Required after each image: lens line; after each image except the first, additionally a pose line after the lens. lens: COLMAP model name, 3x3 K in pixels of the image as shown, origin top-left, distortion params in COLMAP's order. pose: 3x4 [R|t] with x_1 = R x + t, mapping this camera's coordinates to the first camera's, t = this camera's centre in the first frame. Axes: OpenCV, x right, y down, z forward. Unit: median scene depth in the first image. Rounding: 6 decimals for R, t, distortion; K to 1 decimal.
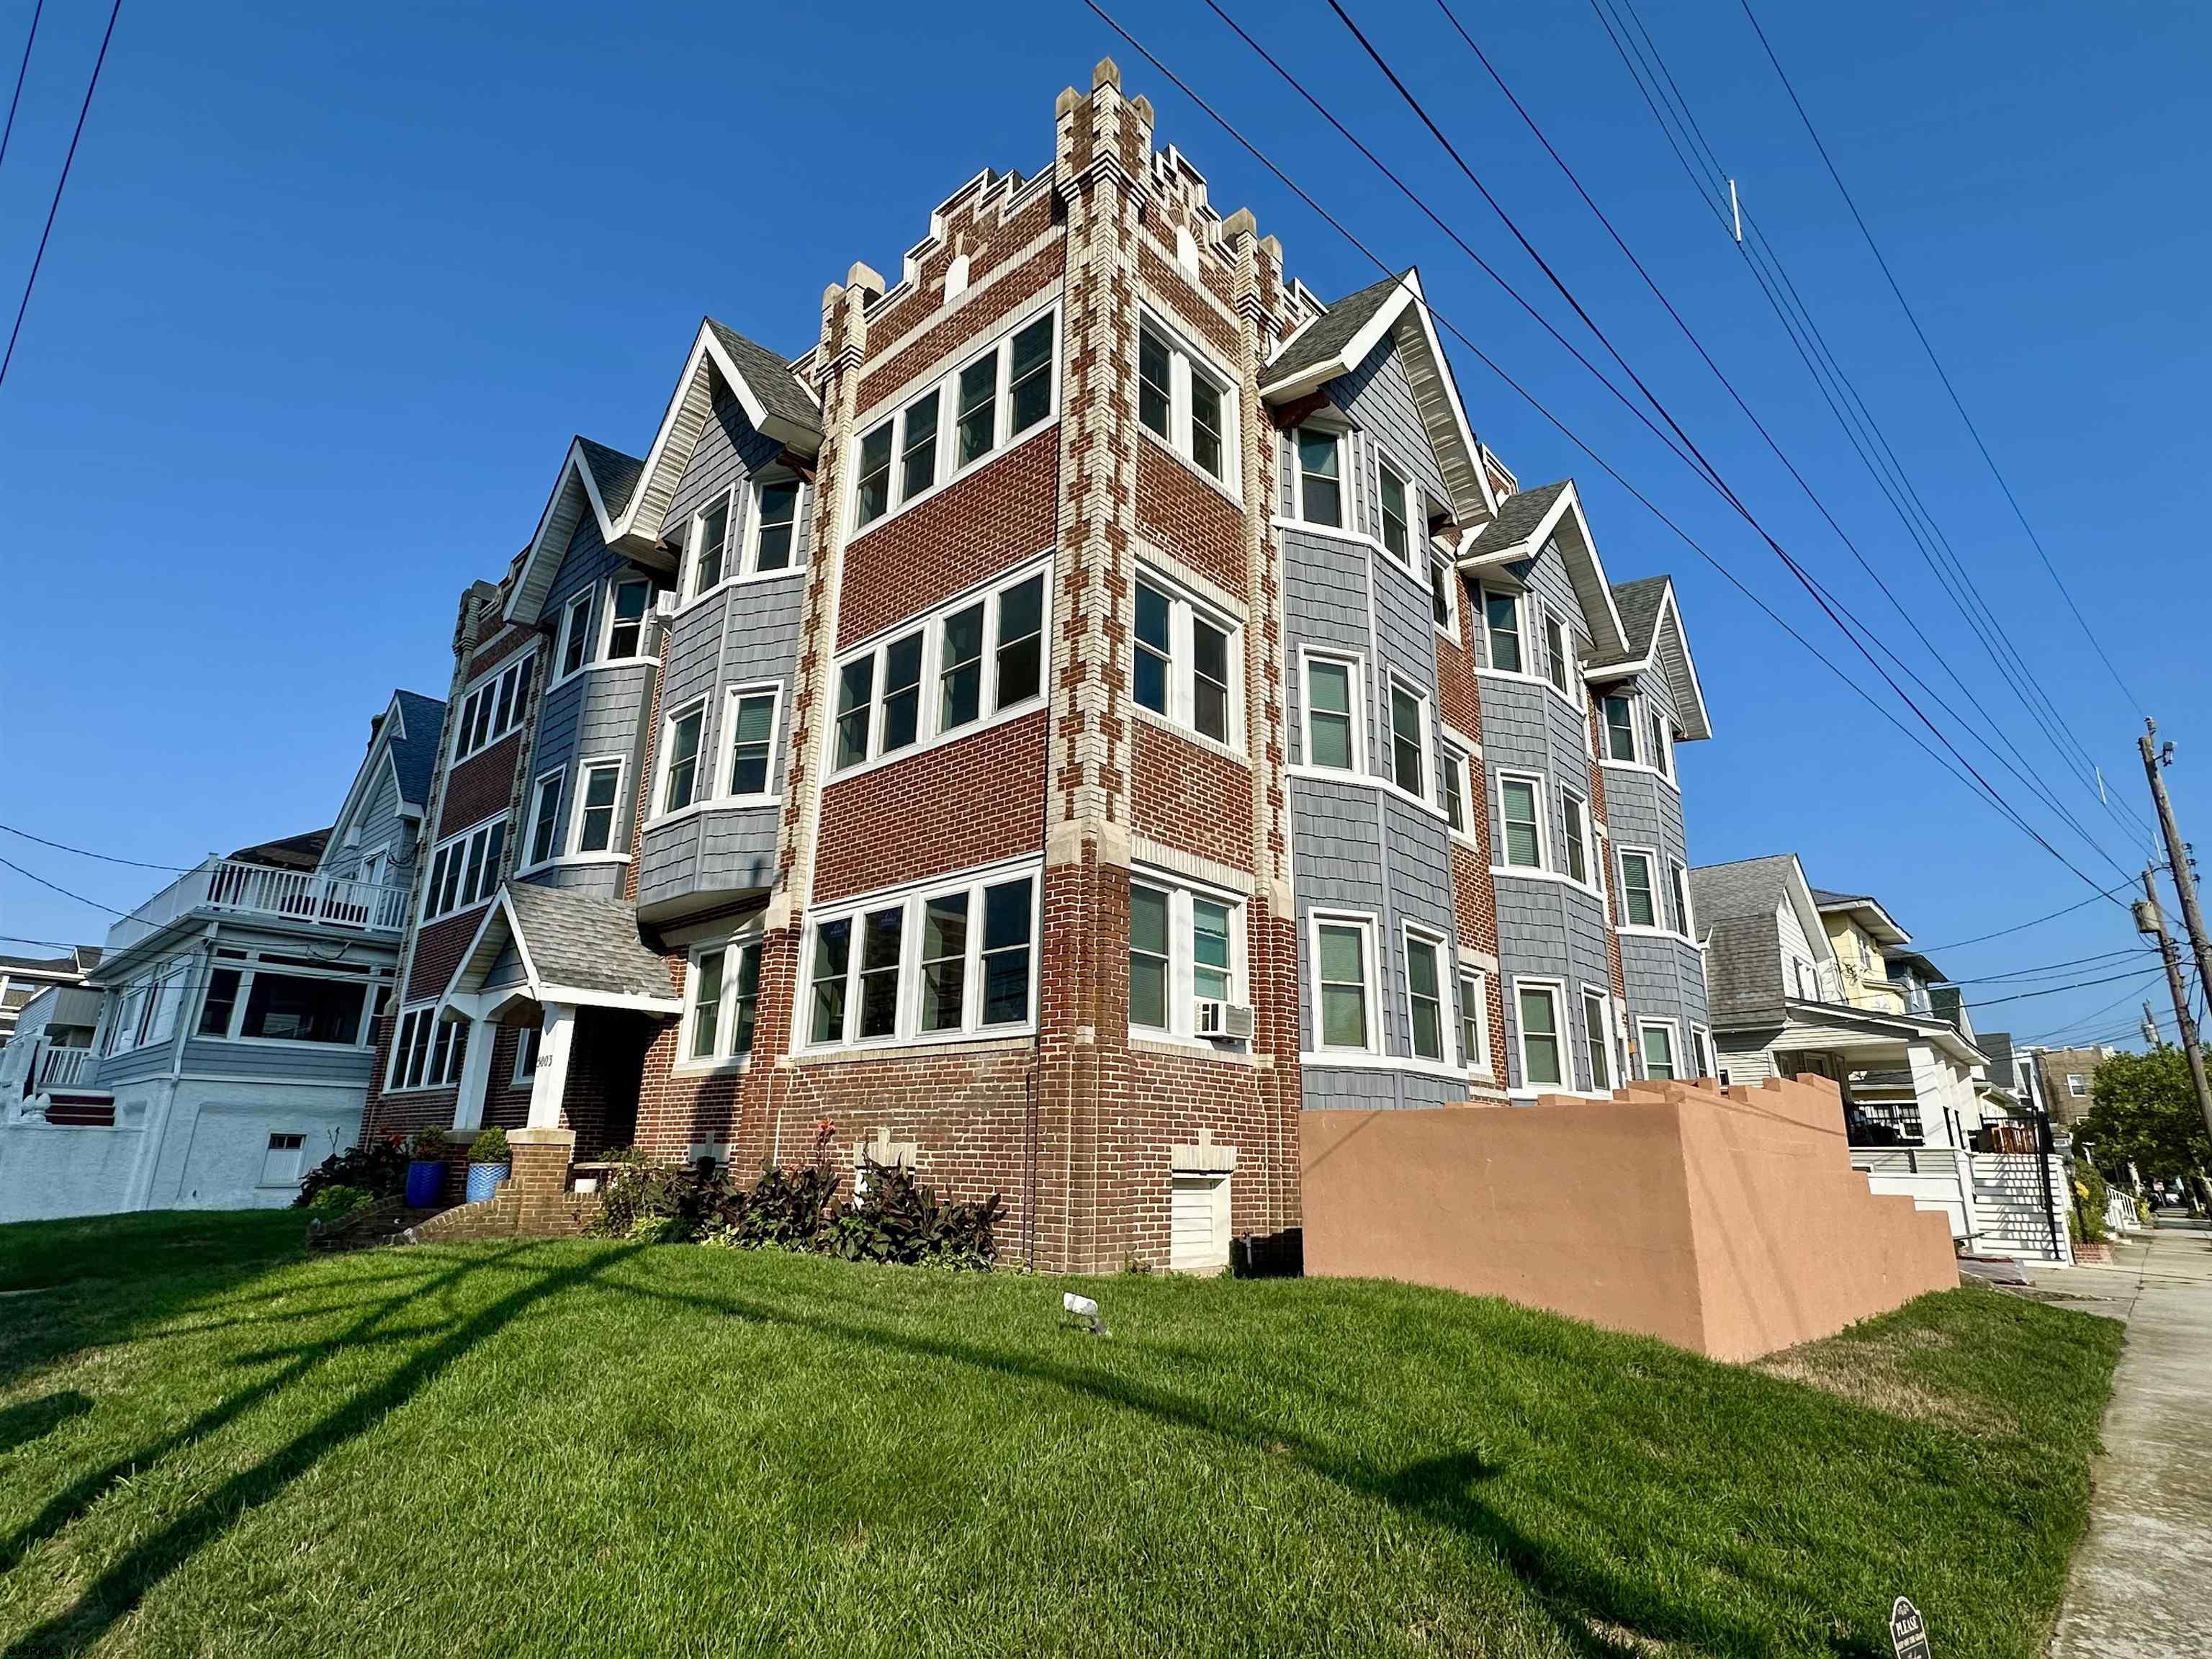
lens RADIAL K [[1130.3, 0, 1106.0], [0, 1130.3, 829.5], [0, 0, 1]] dist [-0.002085, -0.000215]
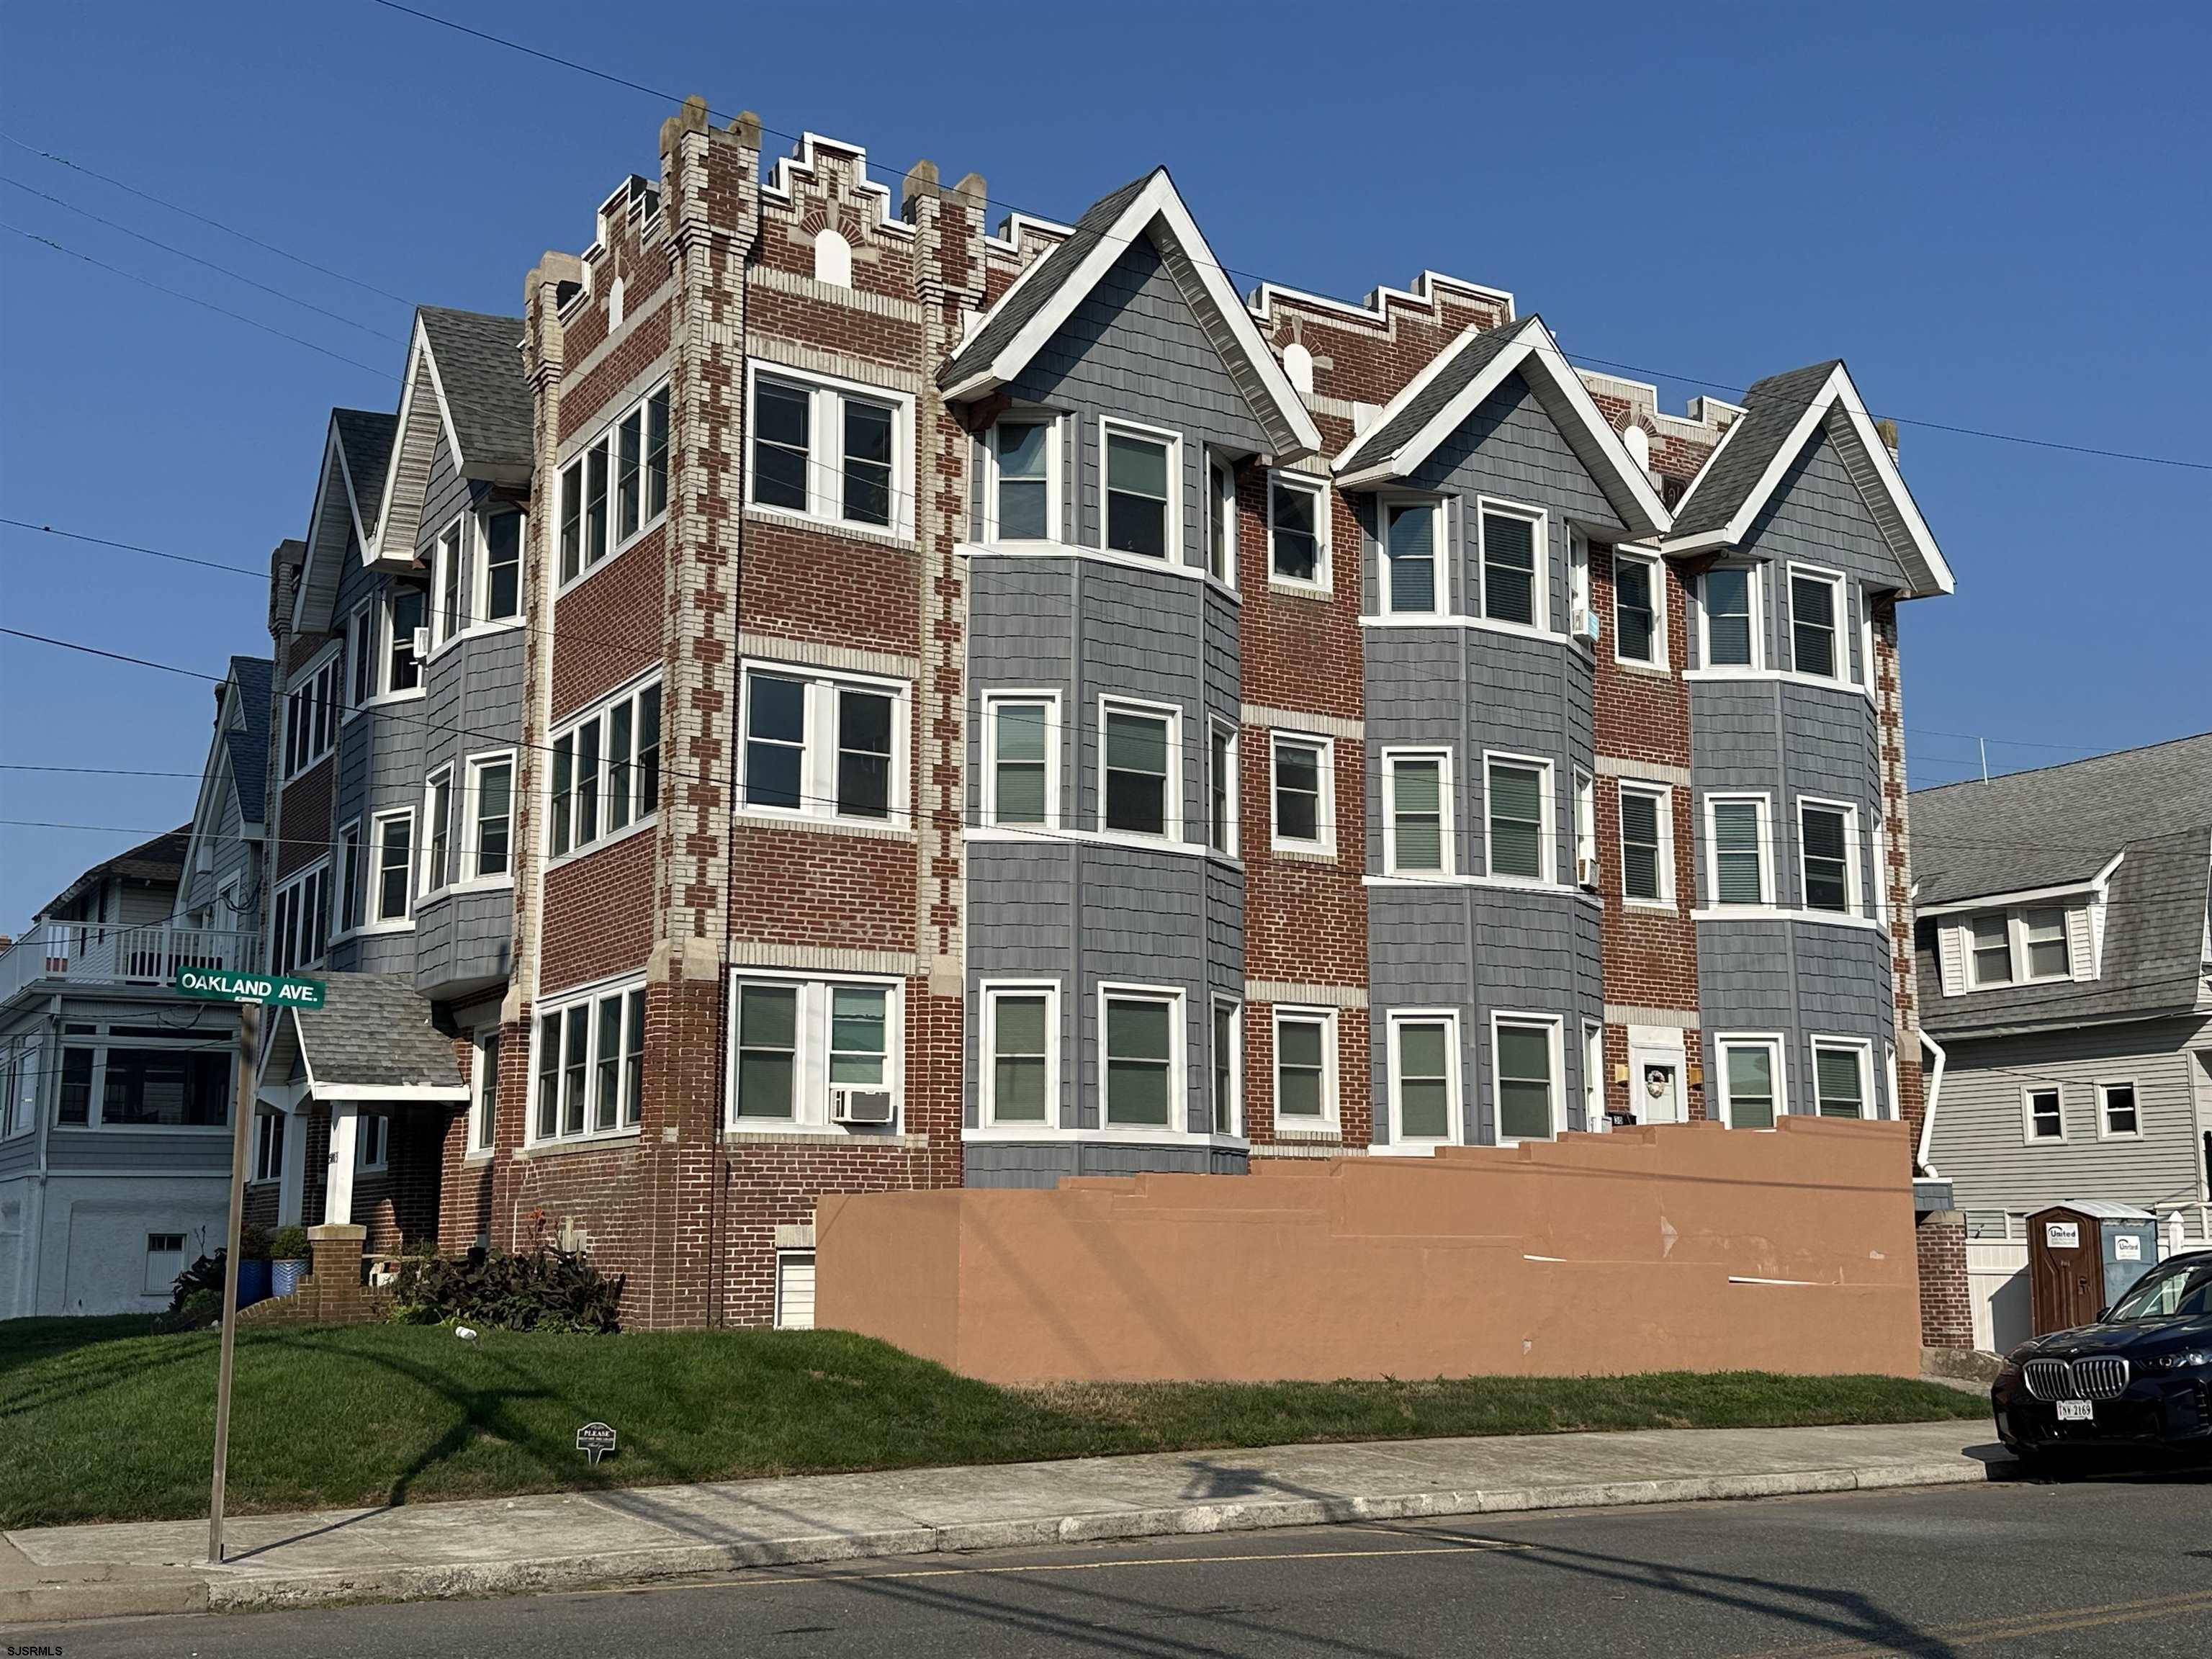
lens RADIAL K [[2319.2, 0, 1109.2], [0, 2319.2, 840.5], [0, 0, 1]] dist [0.170545, -0.378435]
pose [[0.959485, -0.067333, -0.273596, 0.742127], [0.097940, 0.990177, 0.099784, -0.210963], [0.264190, -0.122537, 0.956655, -0.766263]]
